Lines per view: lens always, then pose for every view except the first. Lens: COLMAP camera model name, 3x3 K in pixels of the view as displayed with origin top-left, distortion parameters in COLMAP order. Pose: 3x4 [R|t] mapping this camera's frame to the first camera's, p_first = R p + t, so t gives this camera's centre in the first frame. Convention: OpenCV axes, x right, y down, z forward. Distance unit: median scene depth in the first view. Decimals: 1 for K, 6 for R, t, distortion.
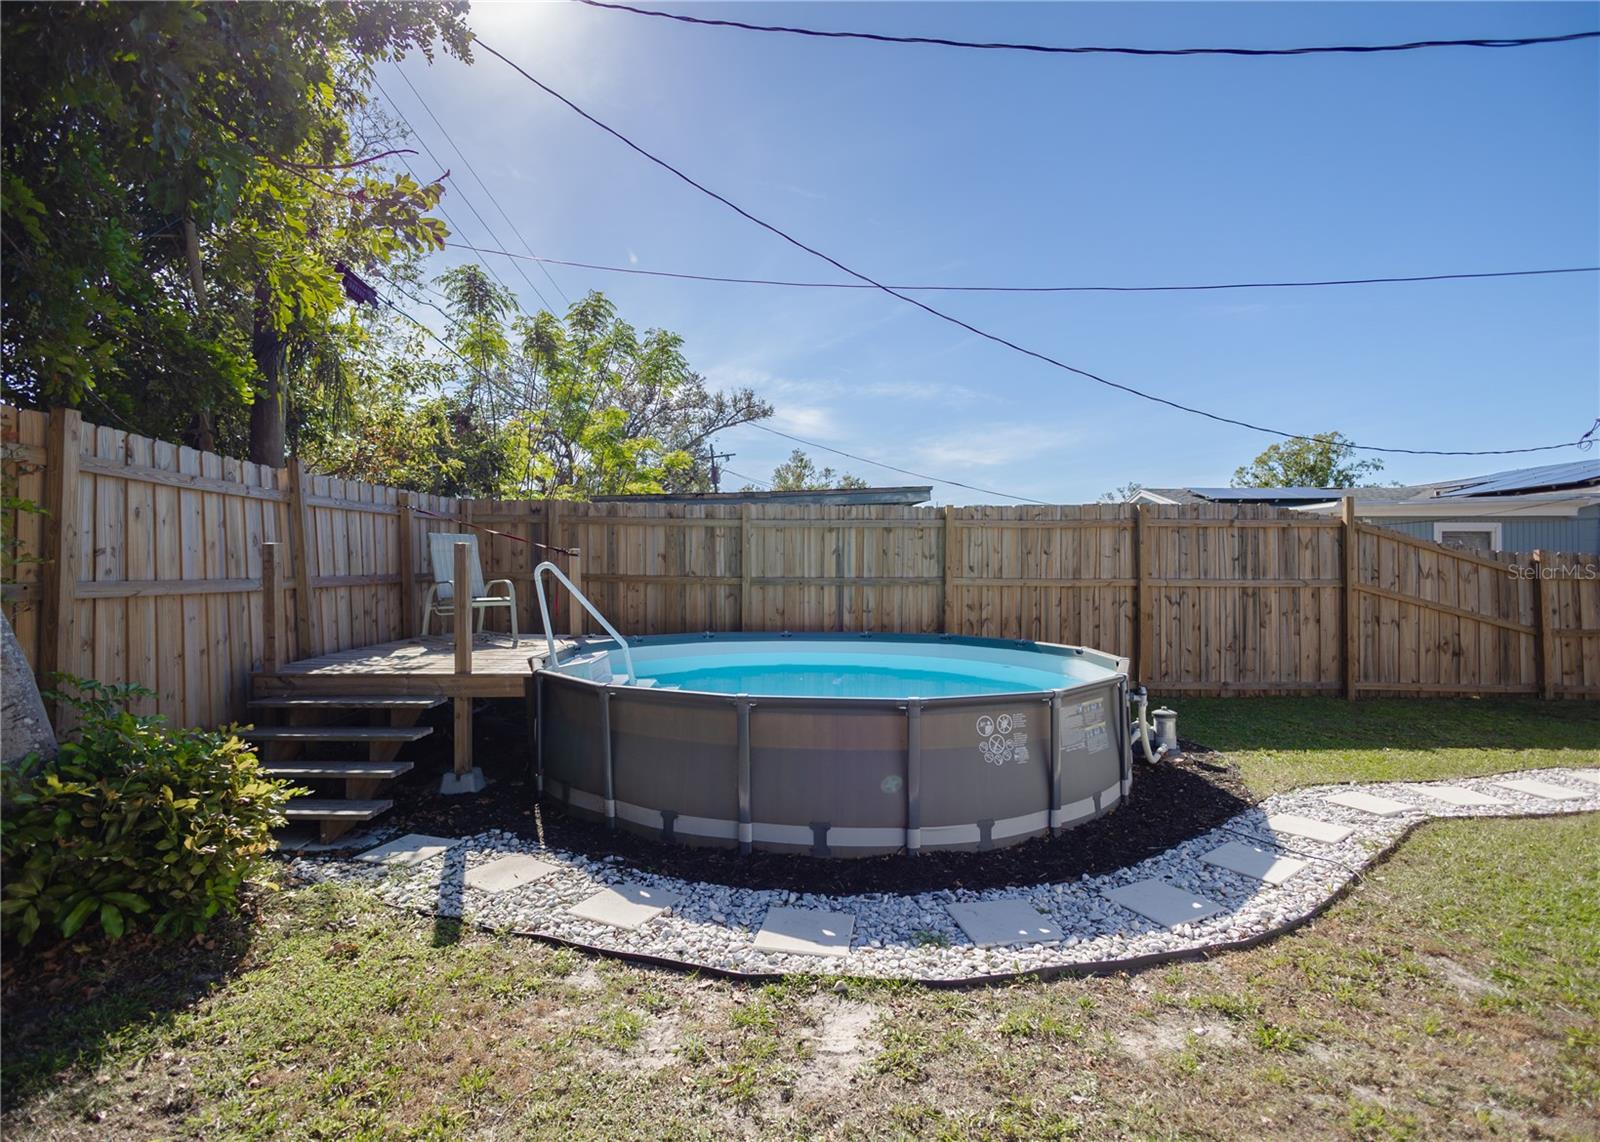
lens RADIAL K [[820.8, 0, 805.9], [0, 820.8, 567.2], [0, 0, 1]] dist [0.008990, -0.000271]
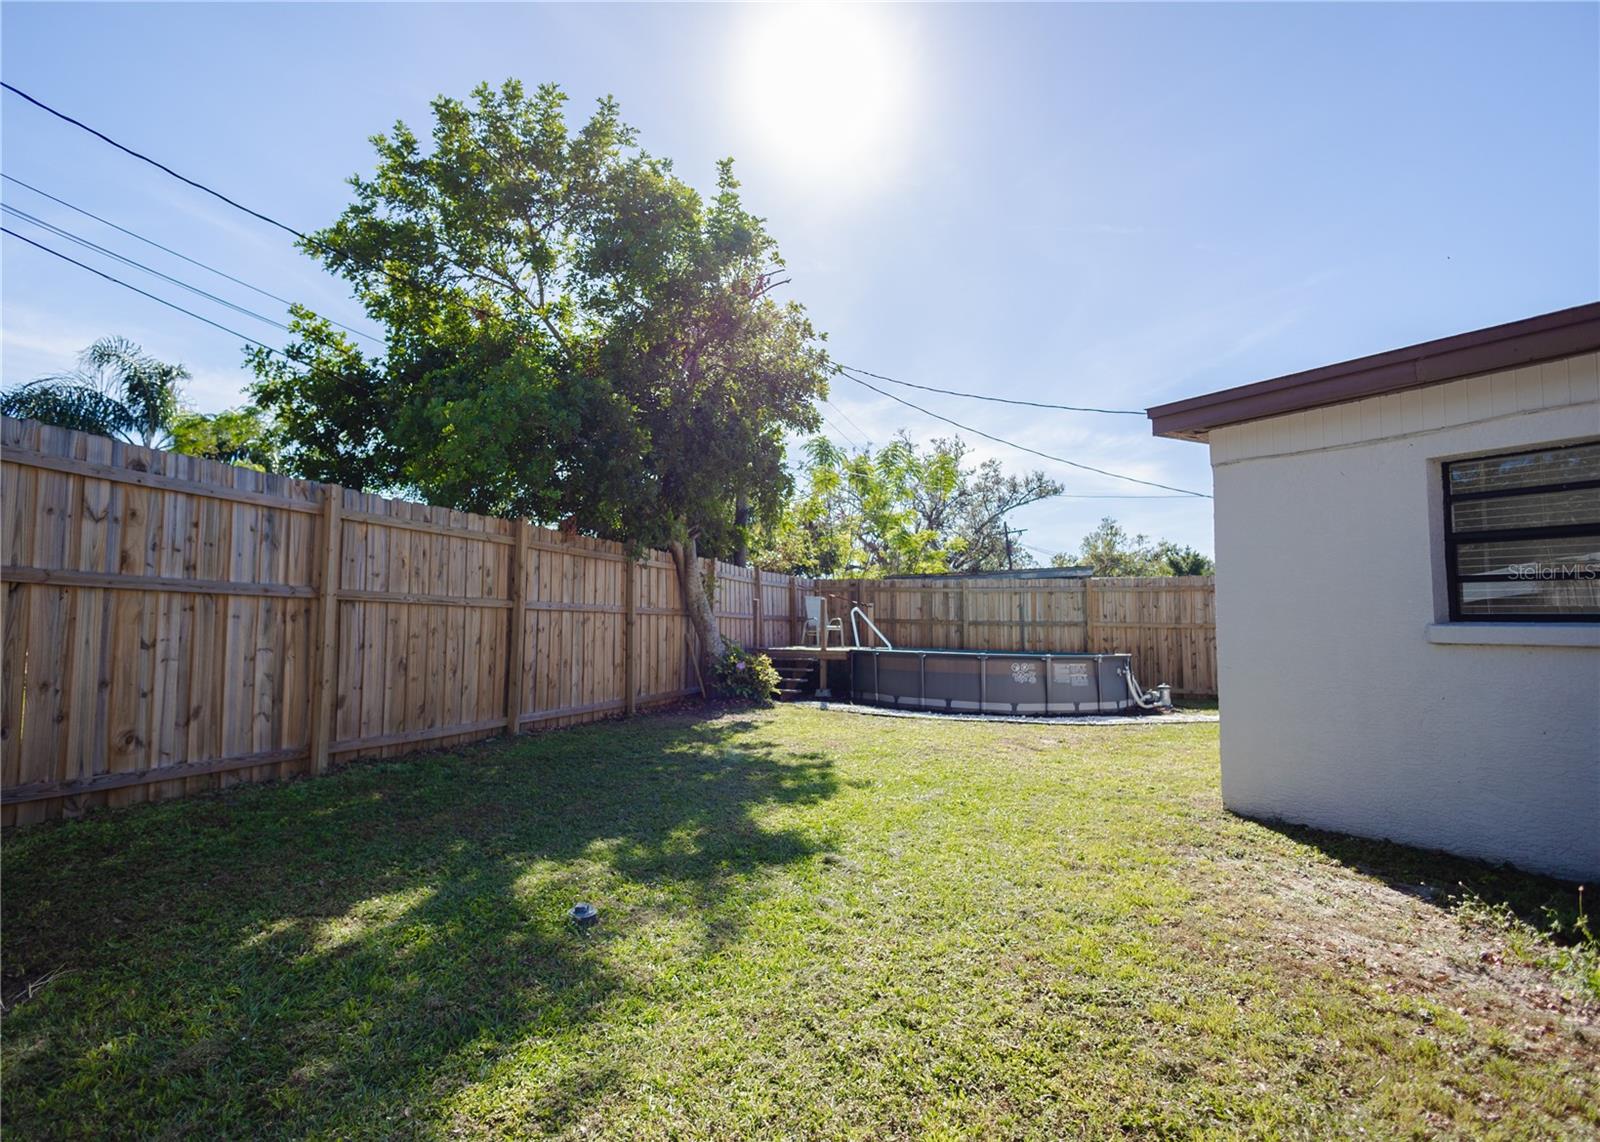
lens RADIAL K [[776.1, 0, 797.7], [0, 776.1, 571.1], [0, 0, 1]] dist [0.001644, 0.000015]
pose [[0.922800, -0.019909, -0.384766, 0.234486], [-0.011100, 0.996876, -0.078203, 0.039899], [0.385121, 0.076437, 0.919695, -0.674934]]
